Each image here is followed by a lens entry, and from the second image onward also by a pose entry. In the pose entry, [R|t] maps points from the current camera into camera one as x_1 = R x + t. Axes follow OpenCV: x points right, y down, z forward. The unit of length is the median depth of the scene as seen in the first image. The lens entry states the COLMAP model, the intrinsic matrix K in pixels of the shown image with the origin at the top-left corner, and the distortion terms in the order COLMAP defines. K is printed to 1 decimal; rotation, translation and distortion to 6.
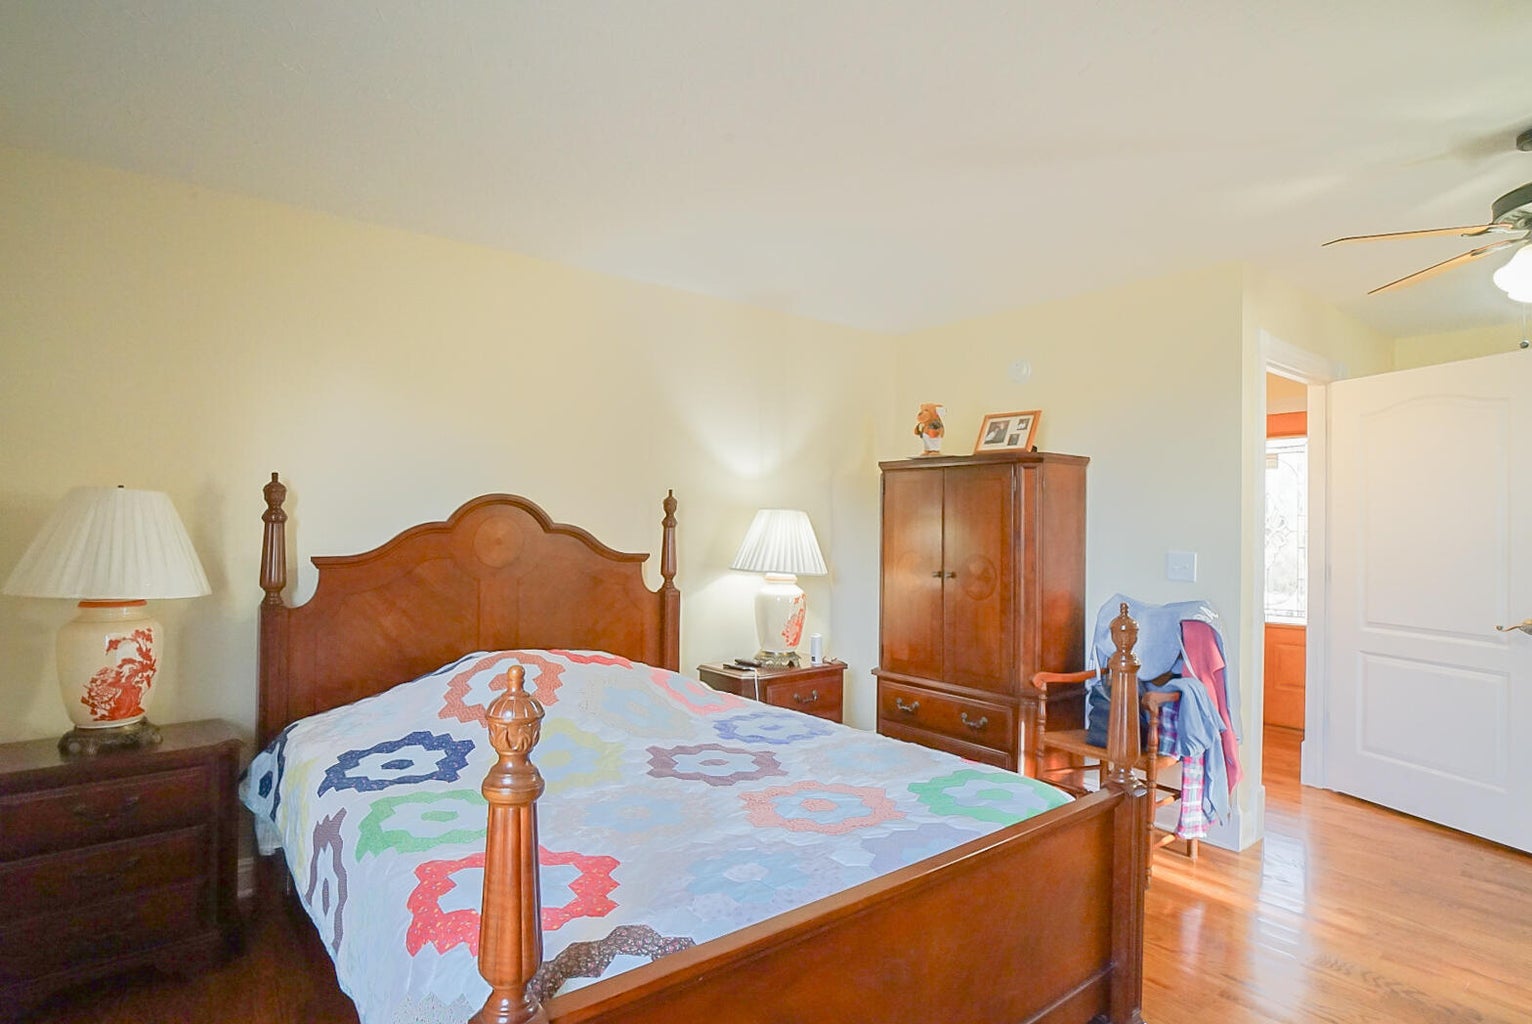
lens RADIAL K [[807.1, 0, 771.9], [0, 807.1, 512.9], [0, 0, 1]] dist [-0.064028, 0.035007]
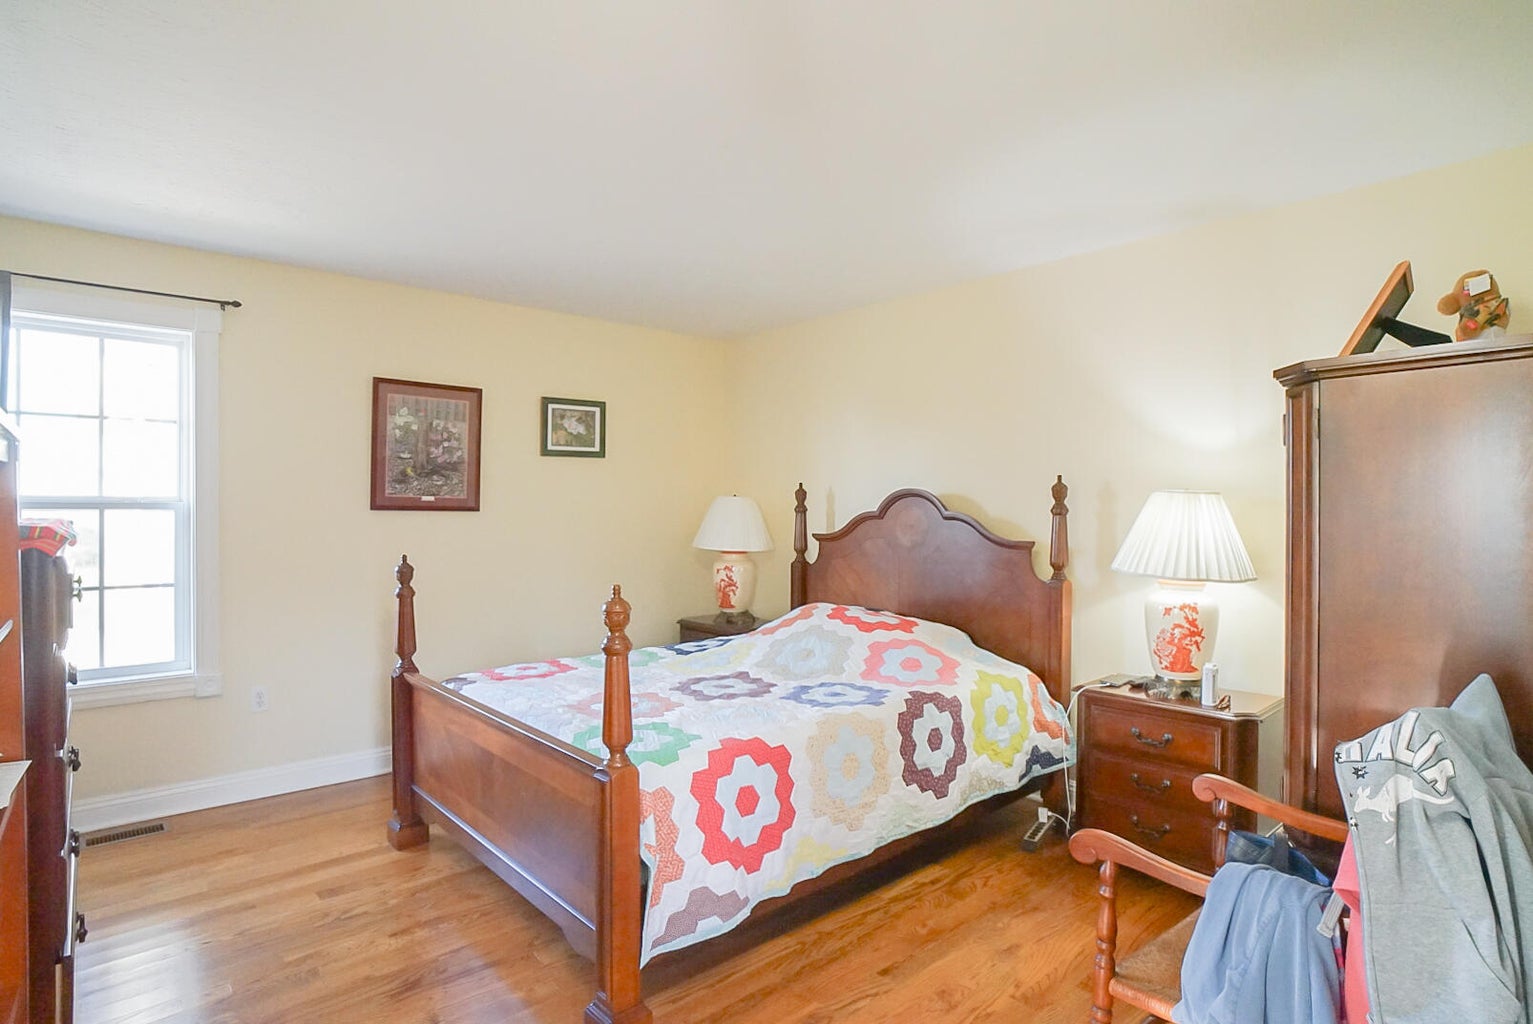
lens RADIAL K [[807.6, 0, 772.5], [0, 807.6, 512.9], [0, 0, 1]] dist [-0.064028, 0.035007]
pose [[0.054759, -0.003962, -0.998492, 0.810185], [0.015846, 0.999870, -0.003098, 0.013114], [0.998374, -0.015652, 0.054815, 0.631173]]
